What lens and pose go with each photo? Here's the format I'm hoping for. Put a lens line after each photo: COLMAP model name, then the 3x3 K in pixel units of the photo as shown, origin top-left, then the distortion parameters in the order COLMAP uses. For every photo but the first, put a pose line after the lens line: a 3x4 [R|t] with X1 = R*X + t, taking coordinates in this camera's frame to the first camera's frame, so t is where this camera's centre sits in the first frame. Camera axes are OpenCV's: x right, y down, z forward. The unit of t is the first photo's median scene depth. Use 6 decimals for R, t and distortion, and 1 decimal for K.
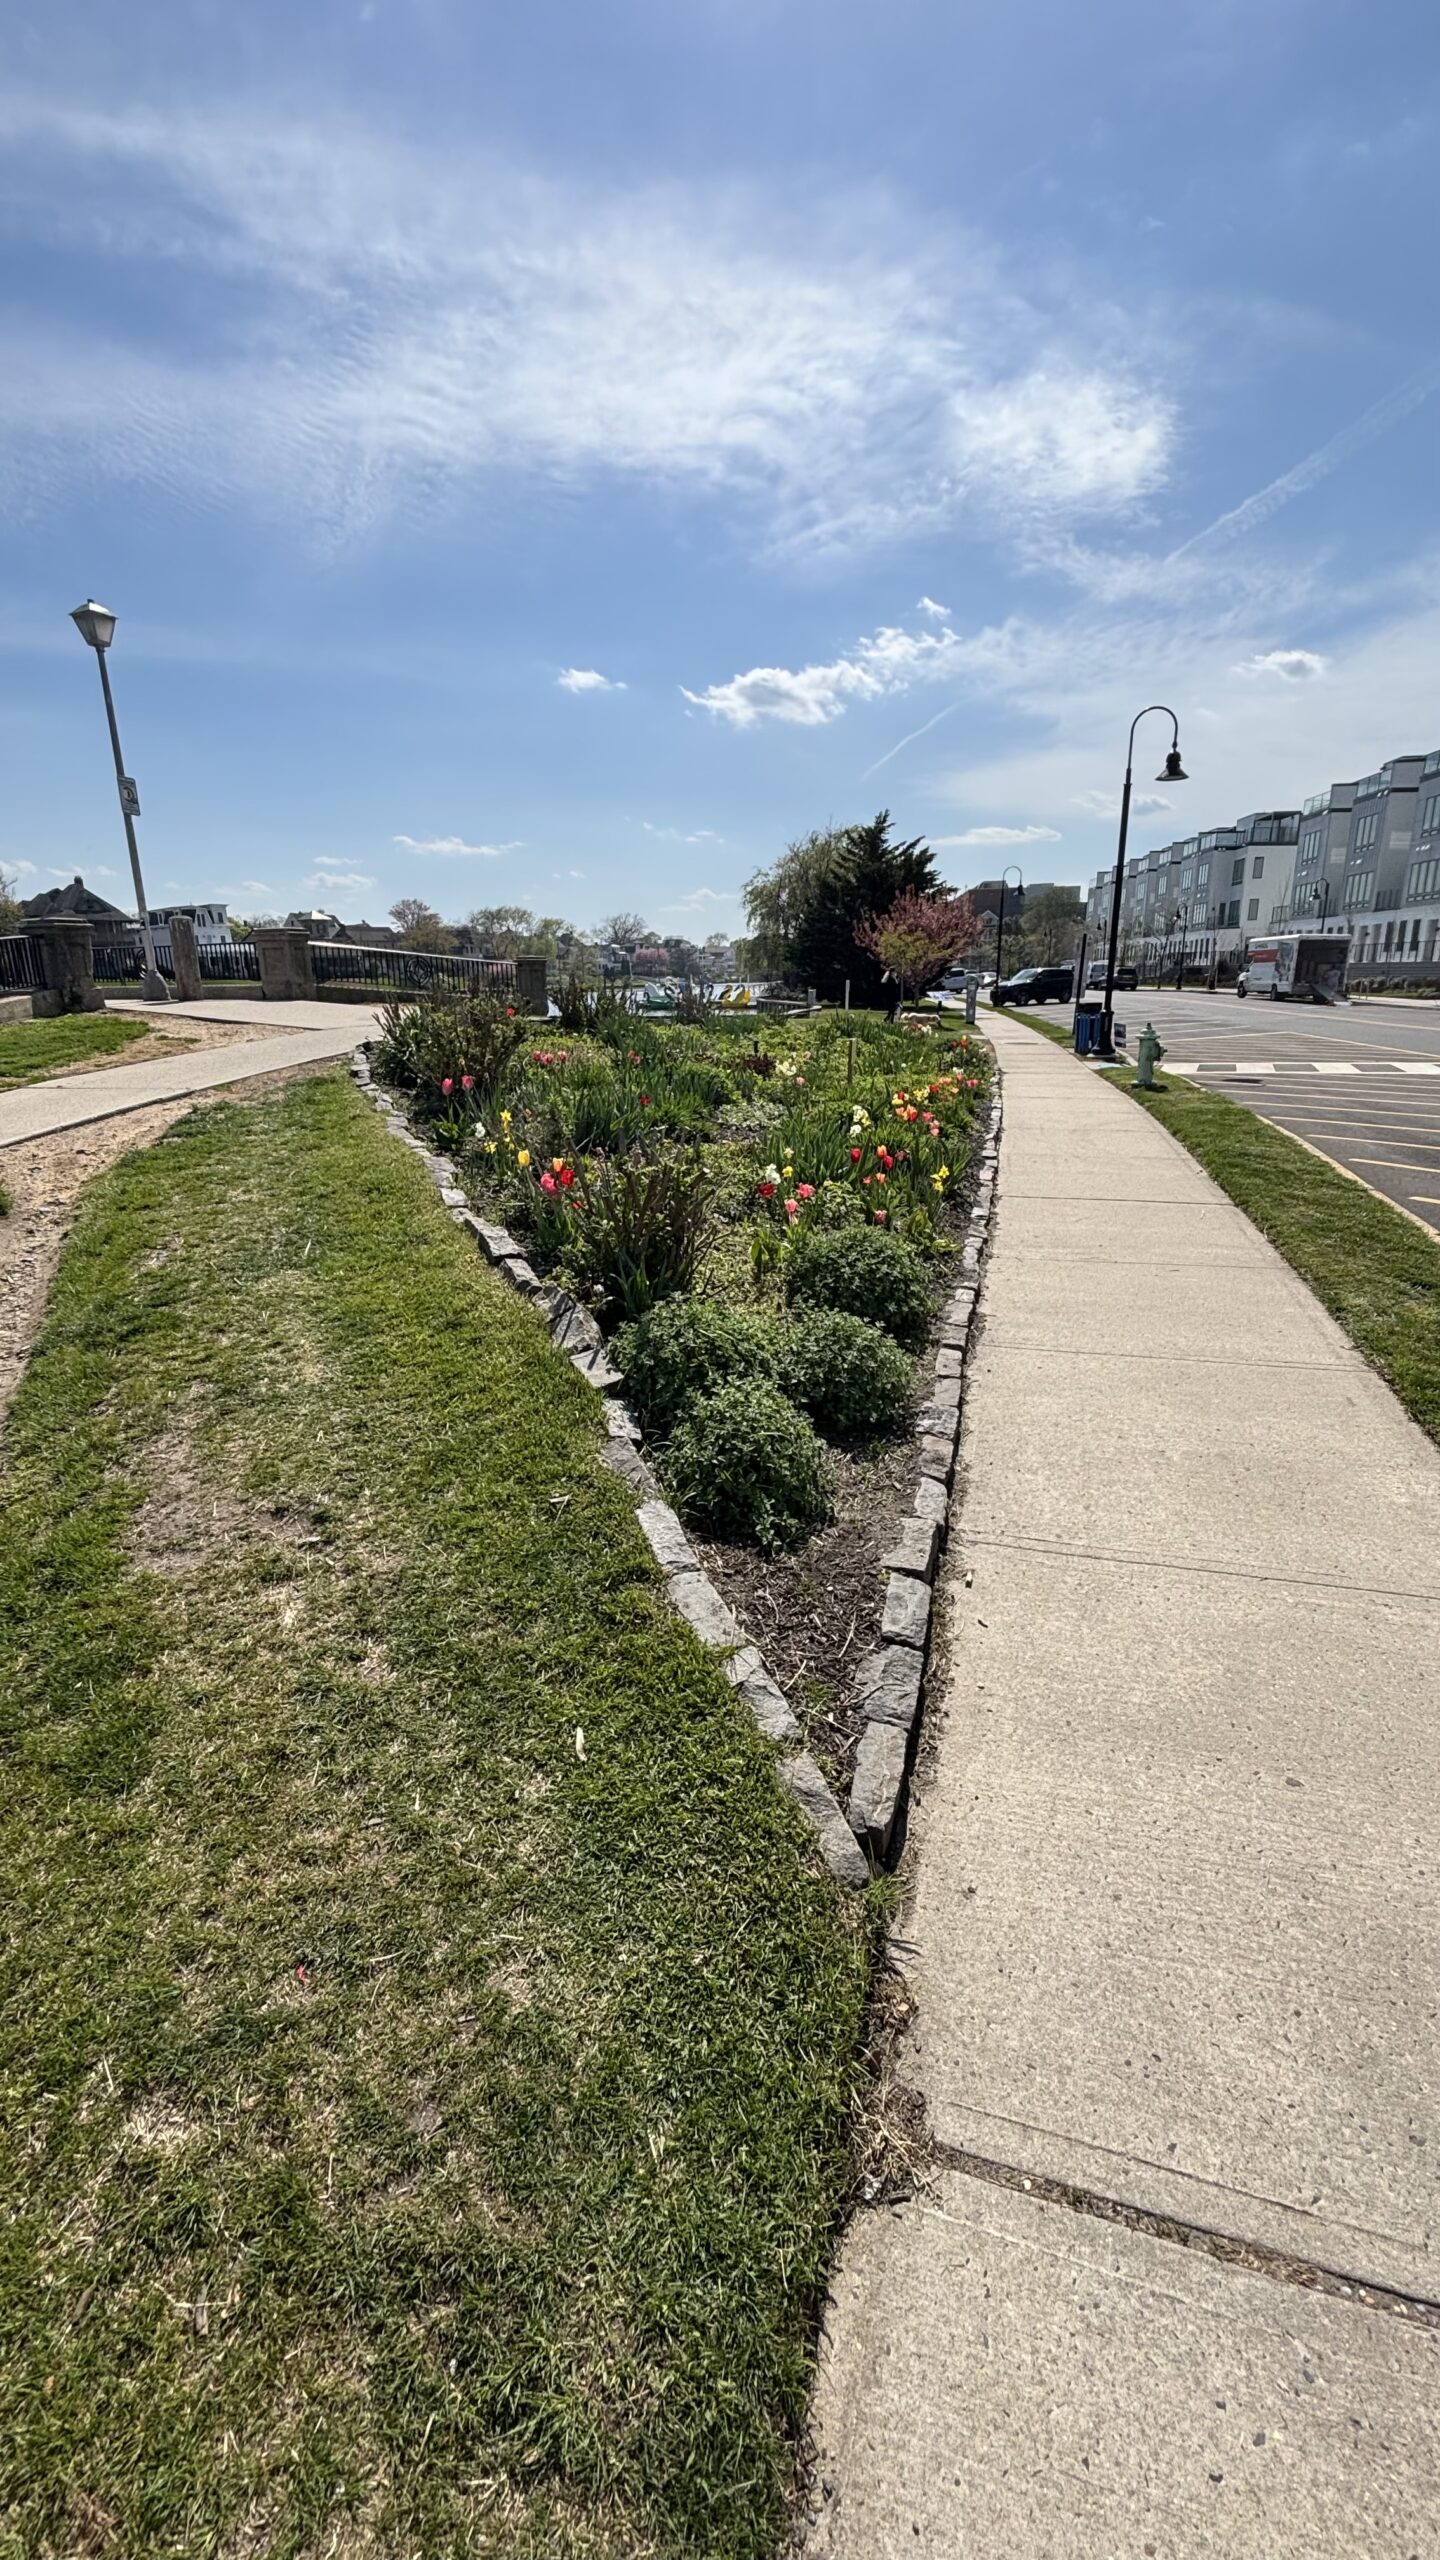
lens RADIAL K [[1038.1, 0, 718.3], [0, 1038.1, 1267.0], [0, 0, 1]] dist [-0.001095, -0.000002]
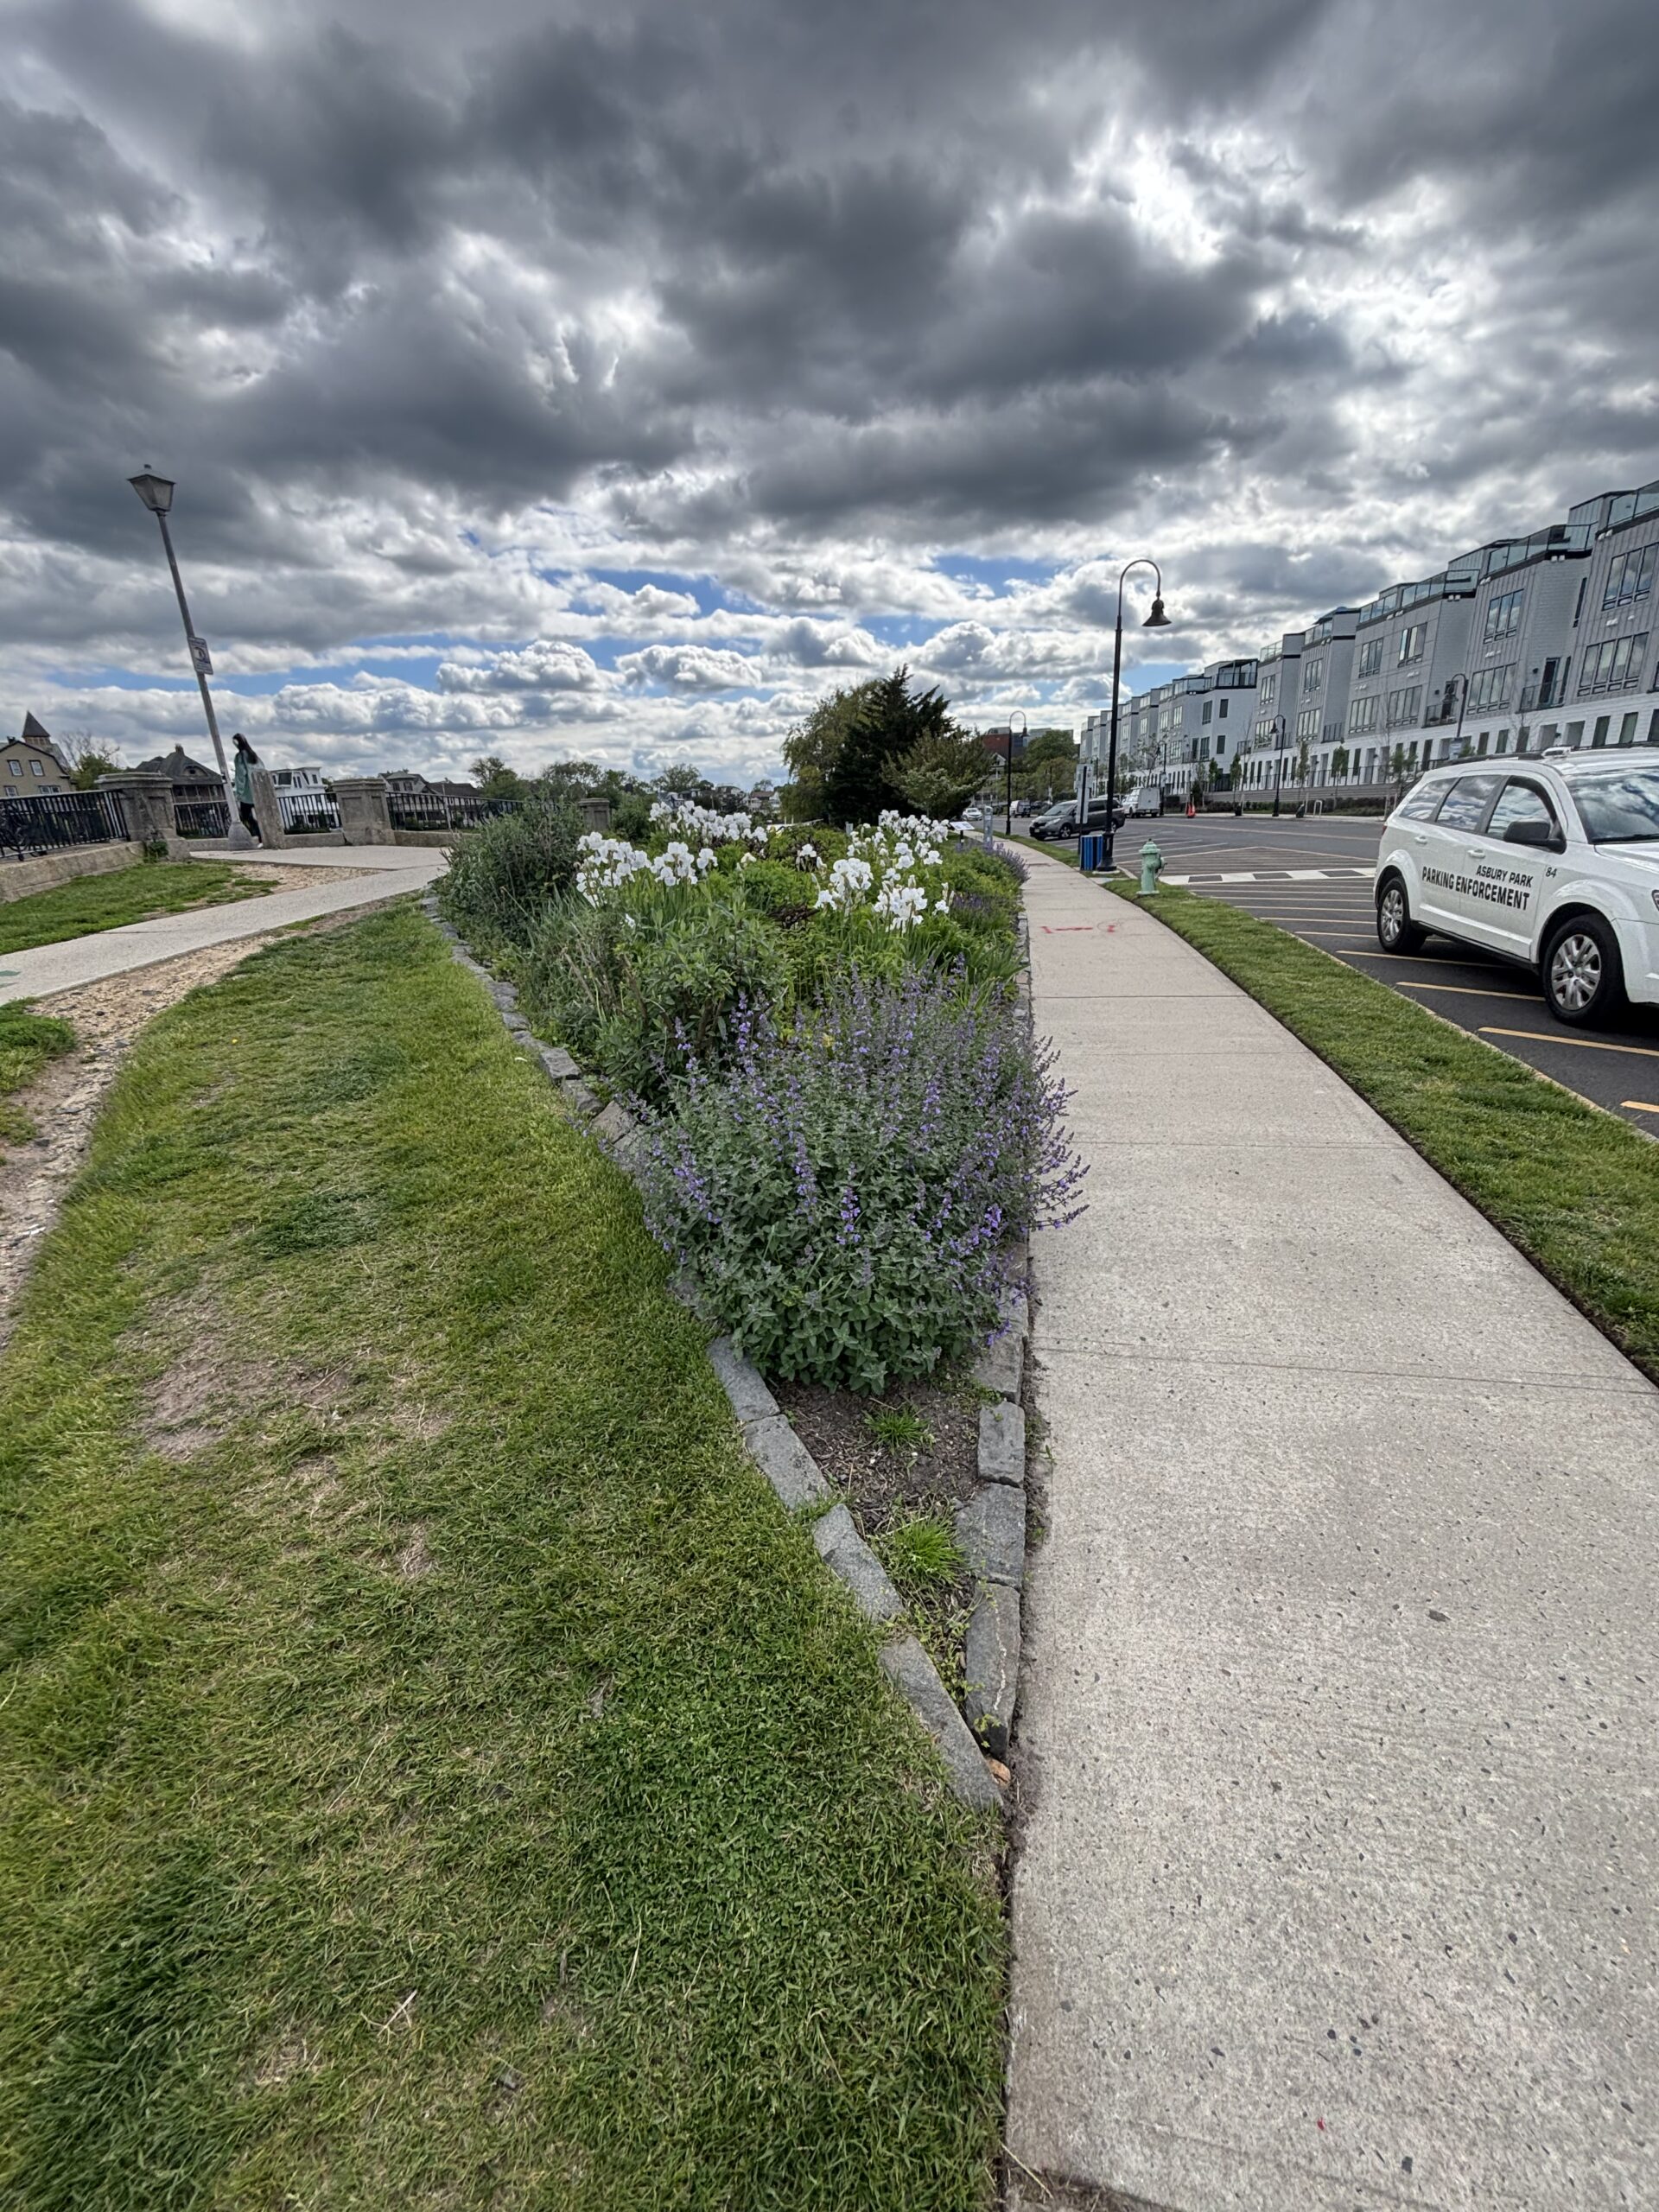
lens RADIAL K [[891.2, 0, 829.5], [0, 891.2, 1106.0], [0, 0, 1]] dist [0.002083, 0.000156]
pose [[0.997221, -0.049540, 0.055640, -0.002190], [0.047288, 0.998036, 0.041080, -0.006447], [-0.057566, -0.038335, 0.997605, 0.141246]]
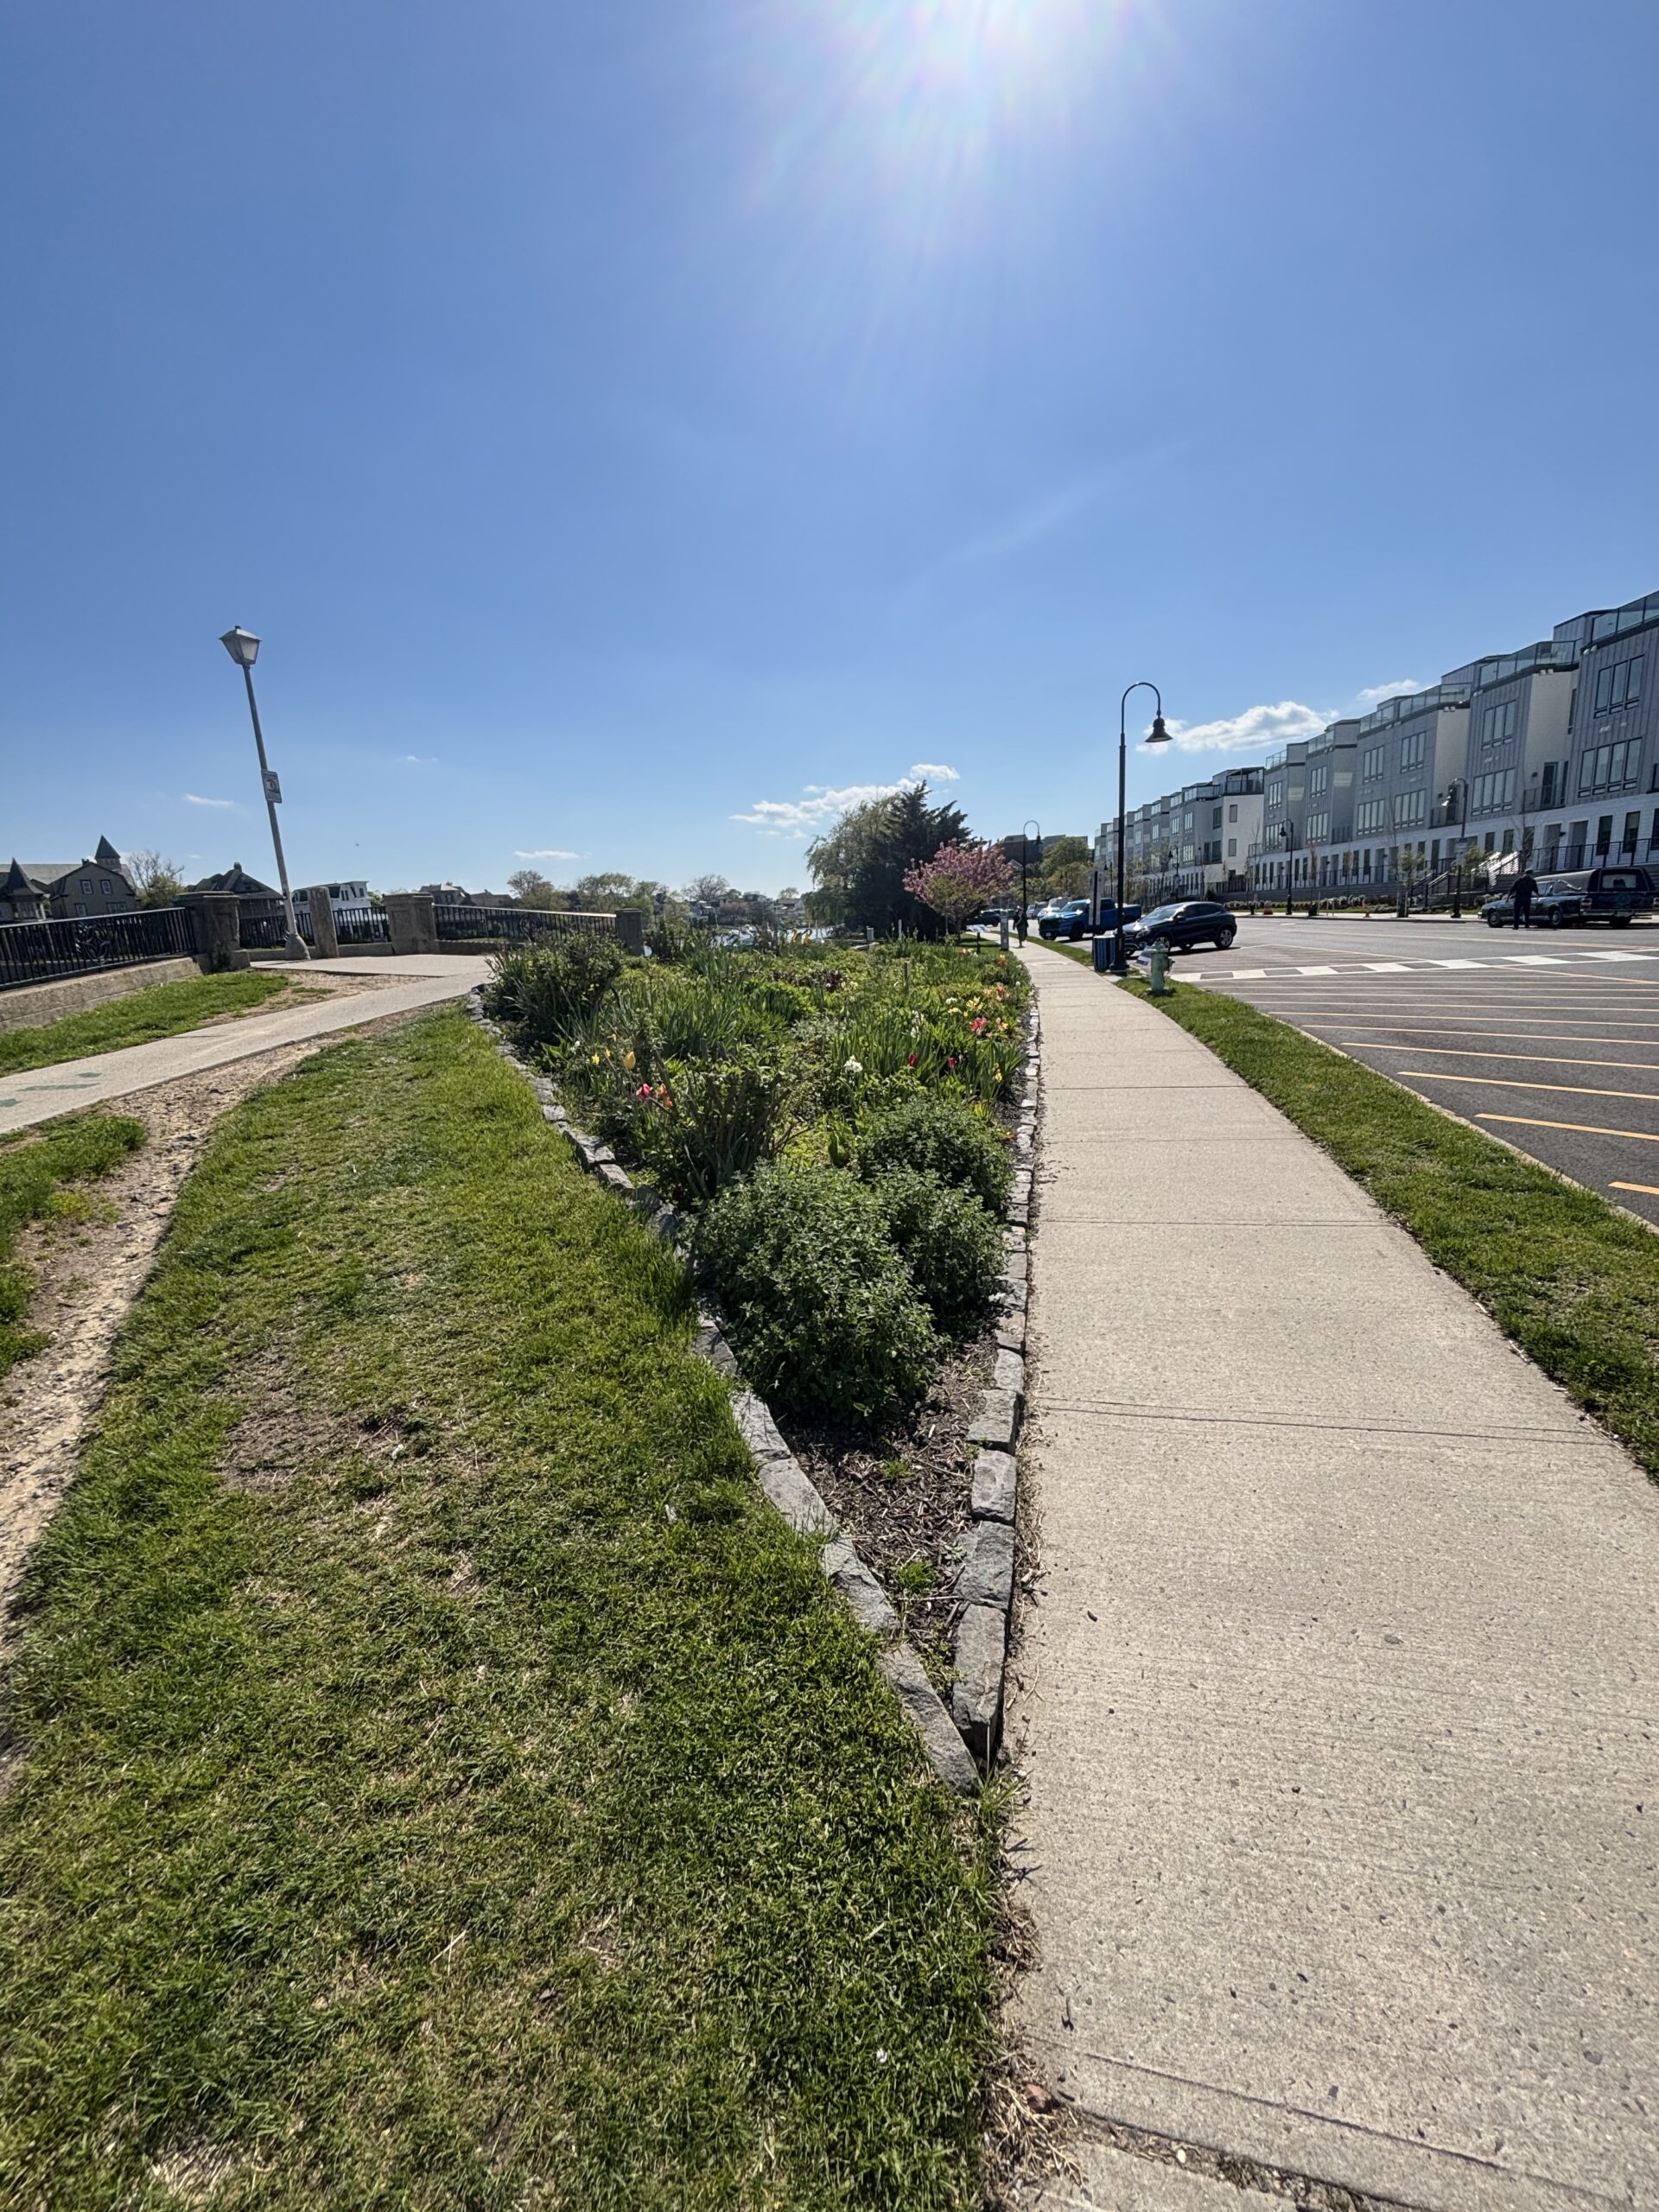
lens RADIAL K [[891.2, 0, 829.5], [0, 891.2, 1106.0], [0, 0, 1]] dist [0.002083, 0.000156]
pose [[0.998150, -0.051205, 0.032795, 0.006212], [0.053368, 0.996198, -0.068865, 0.008003], [-0.029144, 0.070488, 0.997087, 0.066525]]
